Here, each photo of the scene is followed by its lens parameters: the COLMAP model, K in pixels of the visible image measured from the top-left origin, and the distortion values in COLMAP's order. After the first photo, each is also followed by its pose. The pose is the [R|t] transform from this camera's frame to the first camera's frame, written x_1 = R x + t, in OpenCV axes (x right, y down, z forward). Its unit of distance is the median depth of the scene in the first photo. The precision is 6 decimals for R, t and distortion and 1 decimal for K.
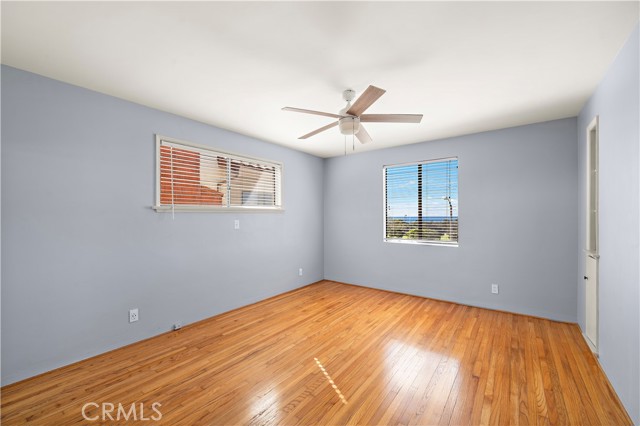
lens RADIAL K [[271.5, 0, 320.1], [0, 271.5, 214.7], [0, 0, 1]] dist [0.000837, 0.000033]
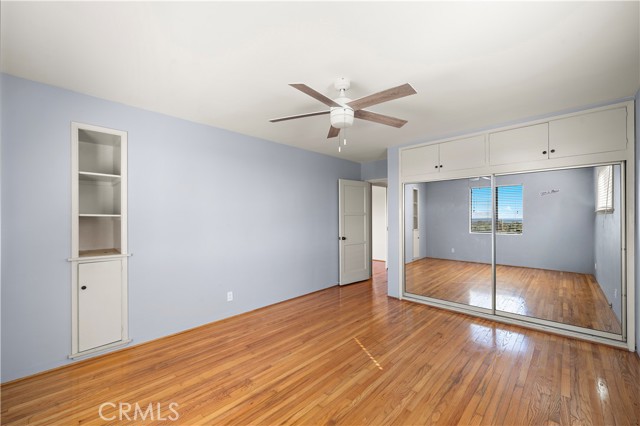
lens RADIAL K [[271.5, 0, 319.9], [0, 271.5, 215.6], [0, 0, 1]] dist [0.000837, 0.000033]
pose [[-0.993728, 0.006258, 0.111652, 0.088156], [0.005609, 0.999966, -0.006124, -0.000003], [-0.111686, -0.005459, -0.993729, 2.002655]]
